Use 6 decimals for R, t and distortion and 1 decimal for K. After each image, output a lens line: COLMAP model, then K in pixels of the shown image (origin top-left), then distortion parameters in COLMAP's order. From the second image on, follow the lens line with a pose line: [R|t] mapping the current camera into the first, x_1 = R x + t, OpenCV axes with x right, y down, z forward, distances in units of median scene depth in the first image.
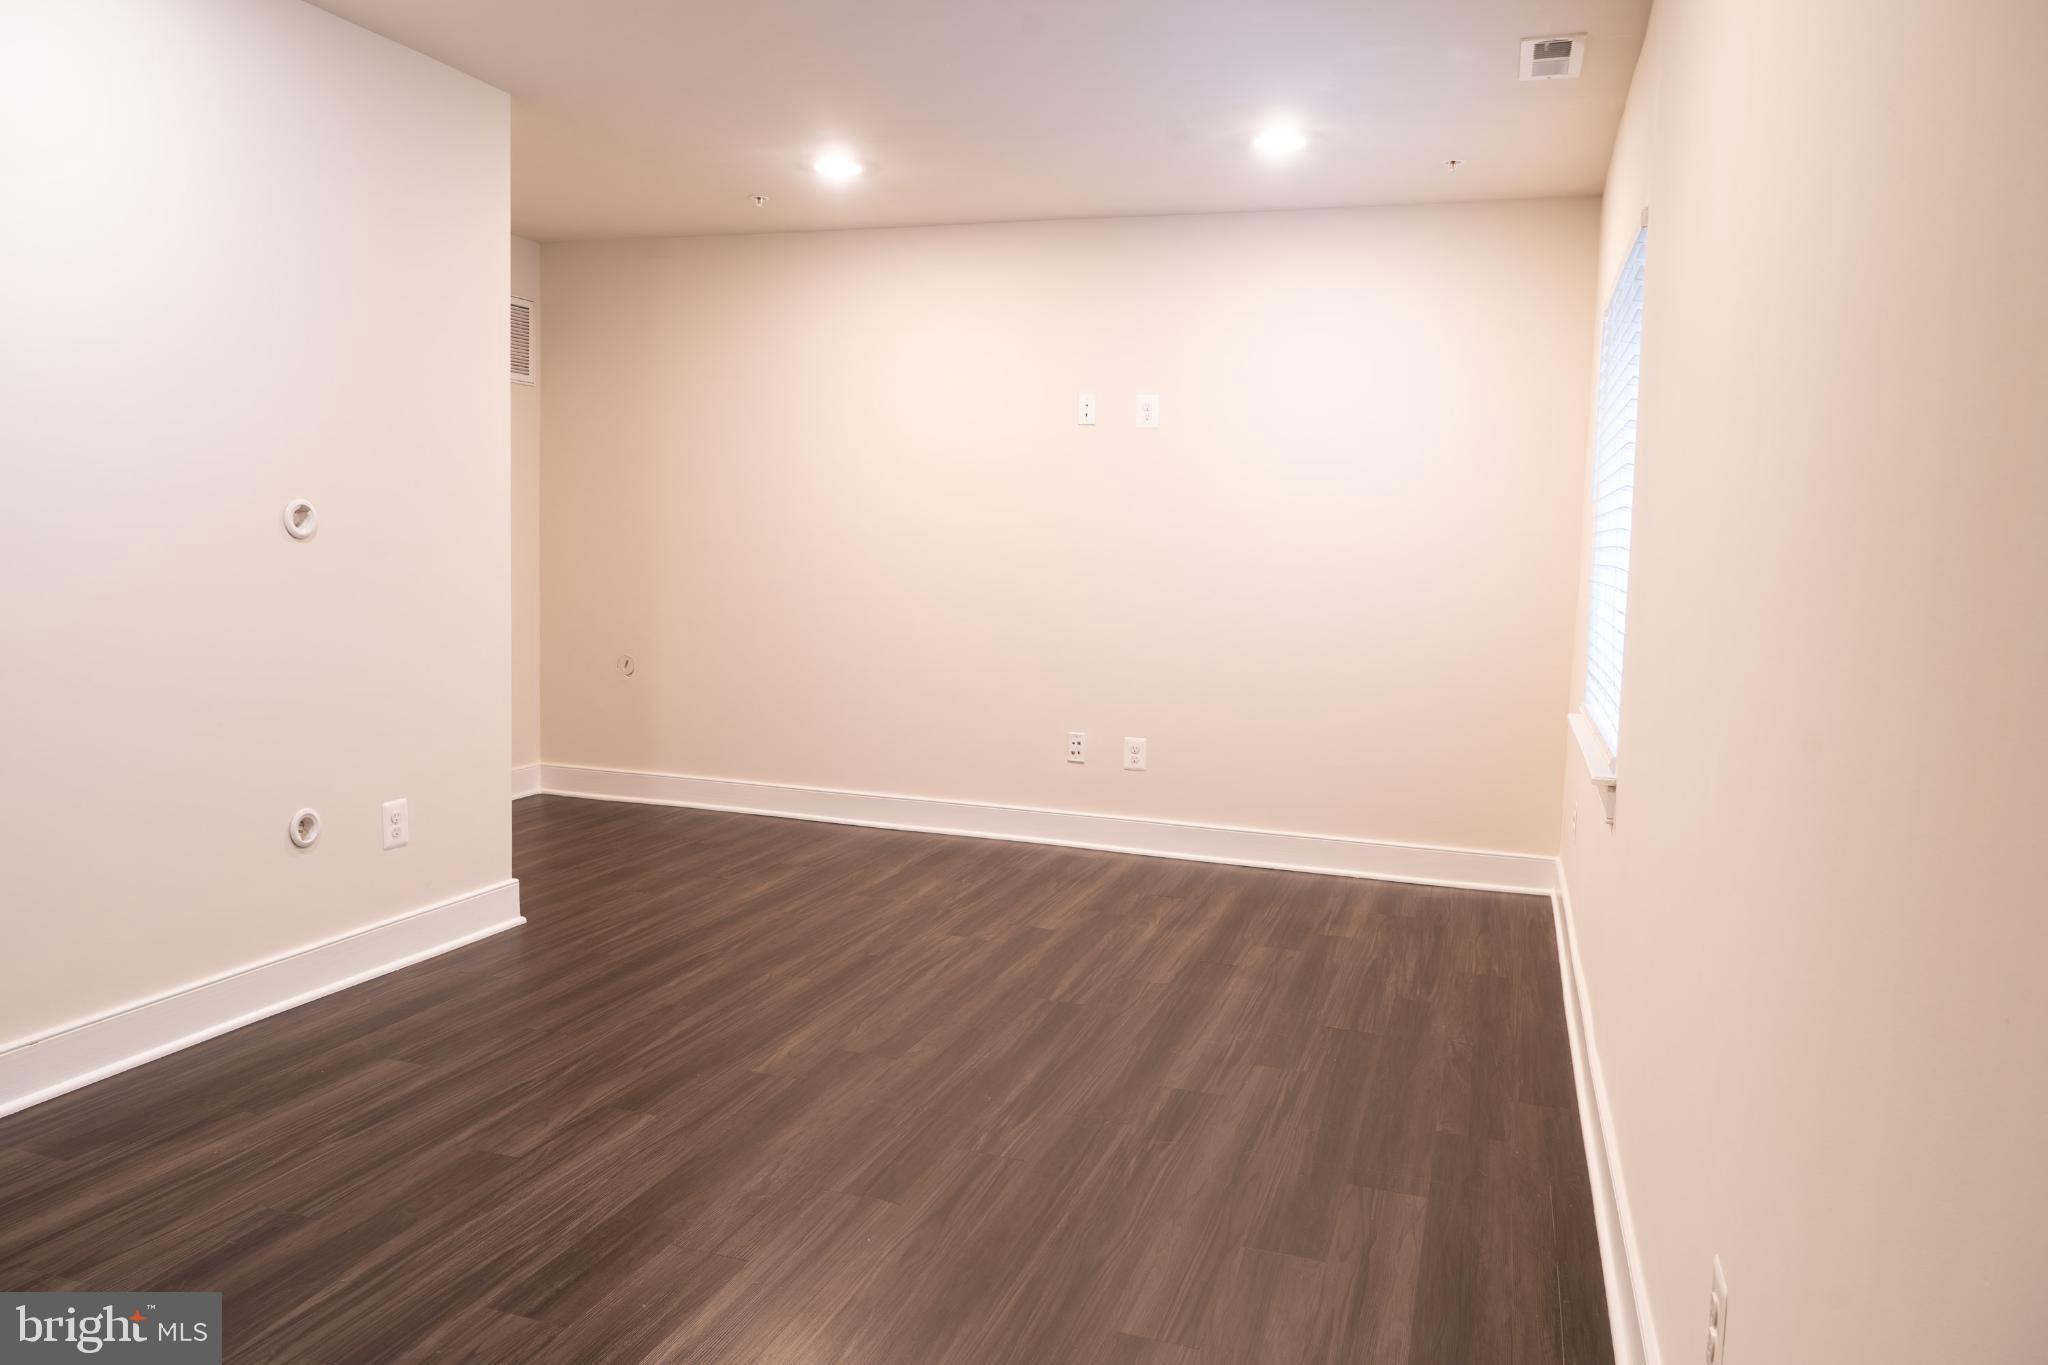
lens RADIAL K [[1407.3, 0, 1024.5], [0, 1407.3, 677.9], [0, 0, 1]] dist [0.041984, 0.010317]
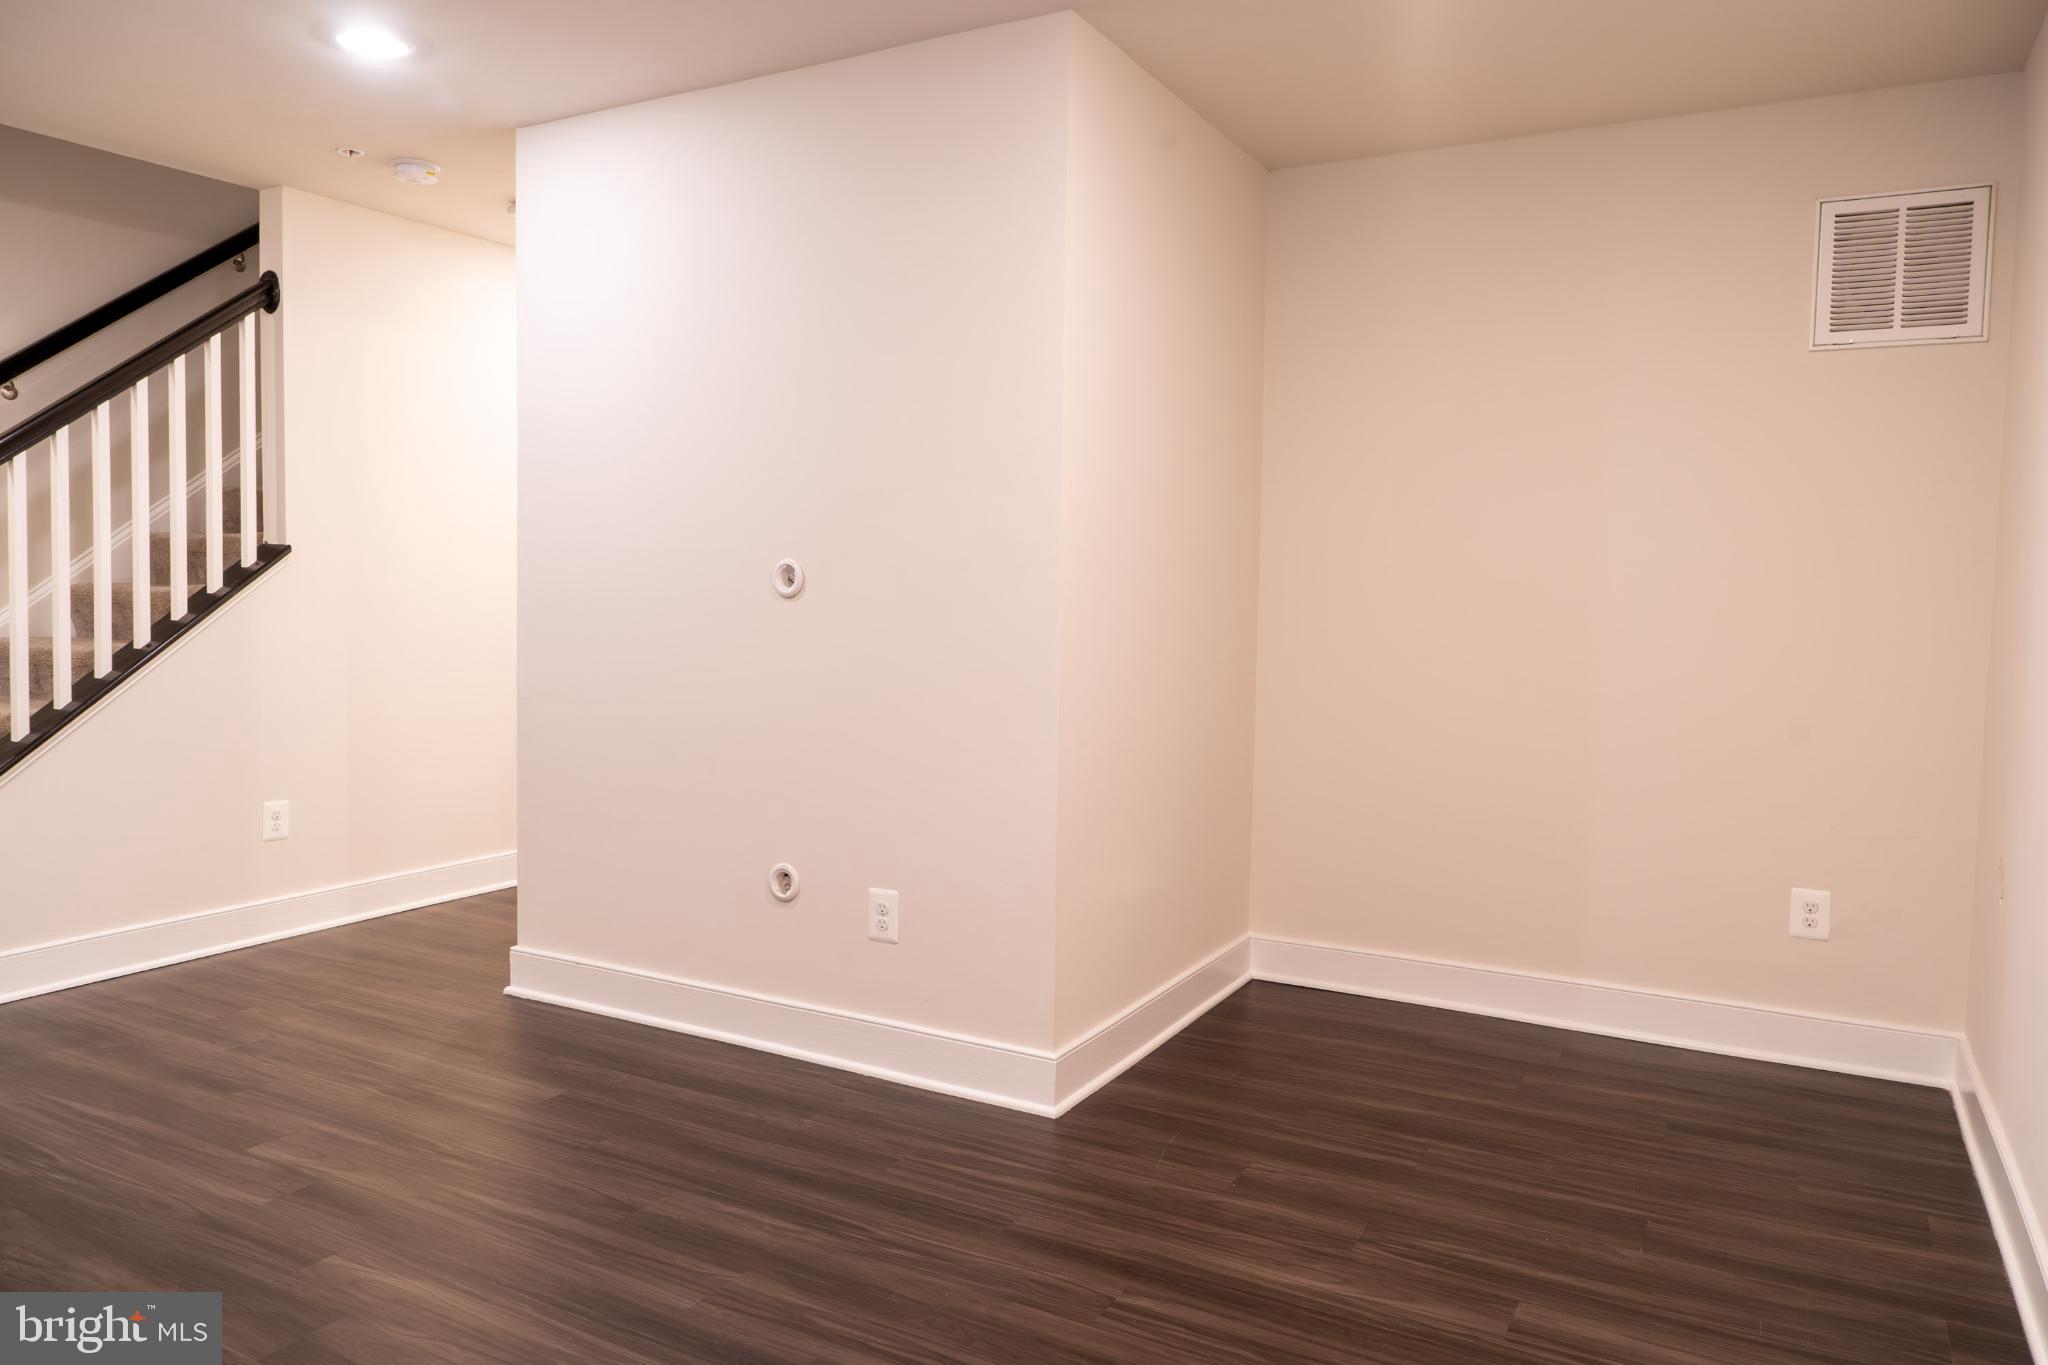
lens RADIAL K [[1407.3, 0, 1017.4], [0, 1407.3, 690.3], [0, 0, 1]] dist [0.041984, 0.010317]
pose [[-0.195669, 0.027407, -0.980287, 0.415601], [-0.124580, 0.990816, 0.052568, -0.097102], [0.972725, 0.132410, -0.190457, 1.249831]]
